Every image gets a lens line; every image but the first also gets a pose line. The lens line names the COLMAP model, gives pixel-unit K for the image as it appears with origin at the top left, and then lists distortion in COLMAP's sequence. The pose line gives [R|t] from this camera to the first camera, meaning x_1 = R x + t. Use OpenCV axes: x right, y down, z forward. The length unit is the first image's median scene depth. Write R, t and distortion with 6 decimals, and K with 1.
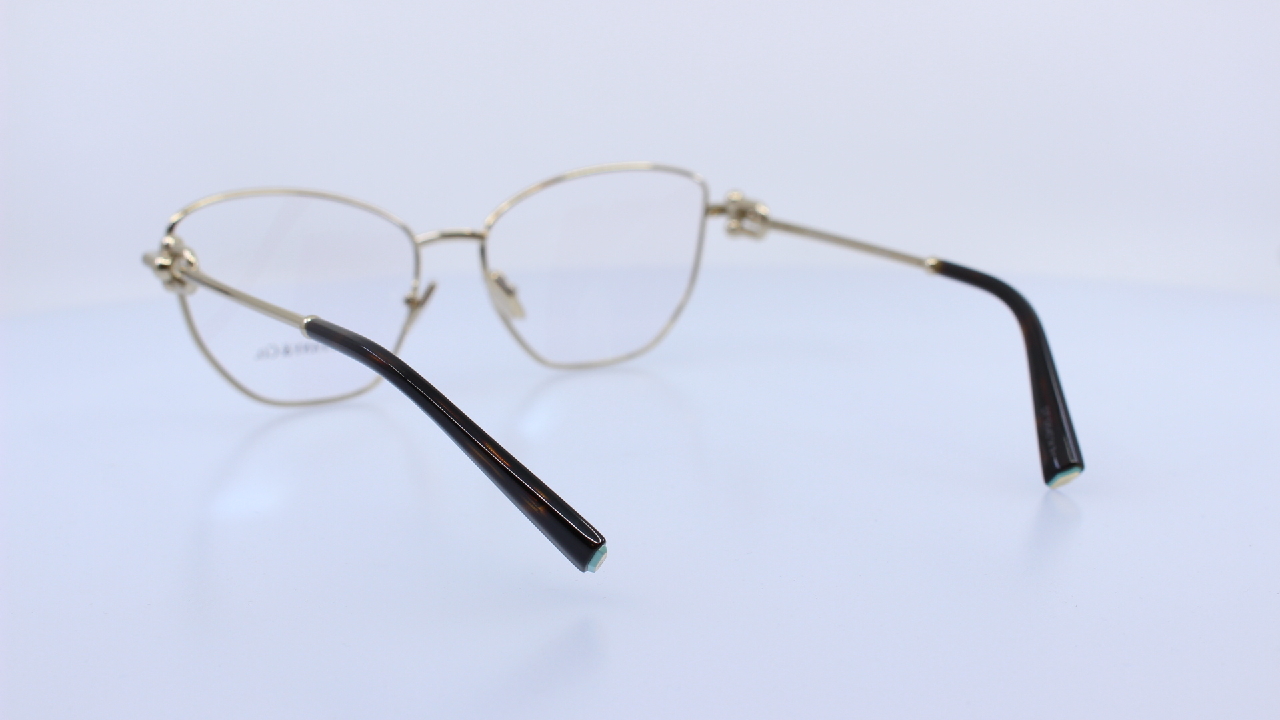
lens RADIAL K [[1684.7, 0, 640.0], [0, 1684.7, 360.0], [0, 0, 1]] dist [-0.108739, -0.003381]
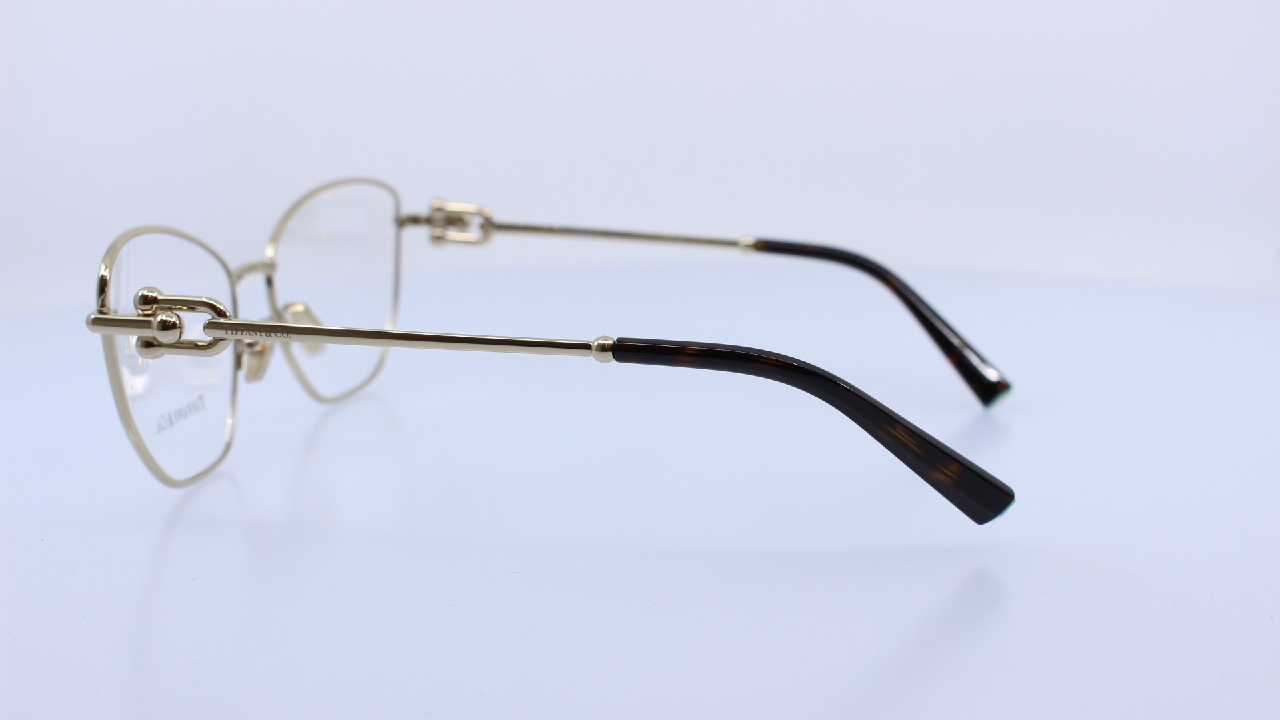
lens RADIAL K [[1684.7, 0, 640.0], [0, 1684.7, 360.0], [0, 0, 1]] dist [-0.108739, -0.003381]
pose [[0.701992, -0.133461, 0.699568, -0.586553], [0.141770, 0.988812, 0.046380, -0.037971], [-0.697931, 0.066620, 0.713059, 0.237176]]
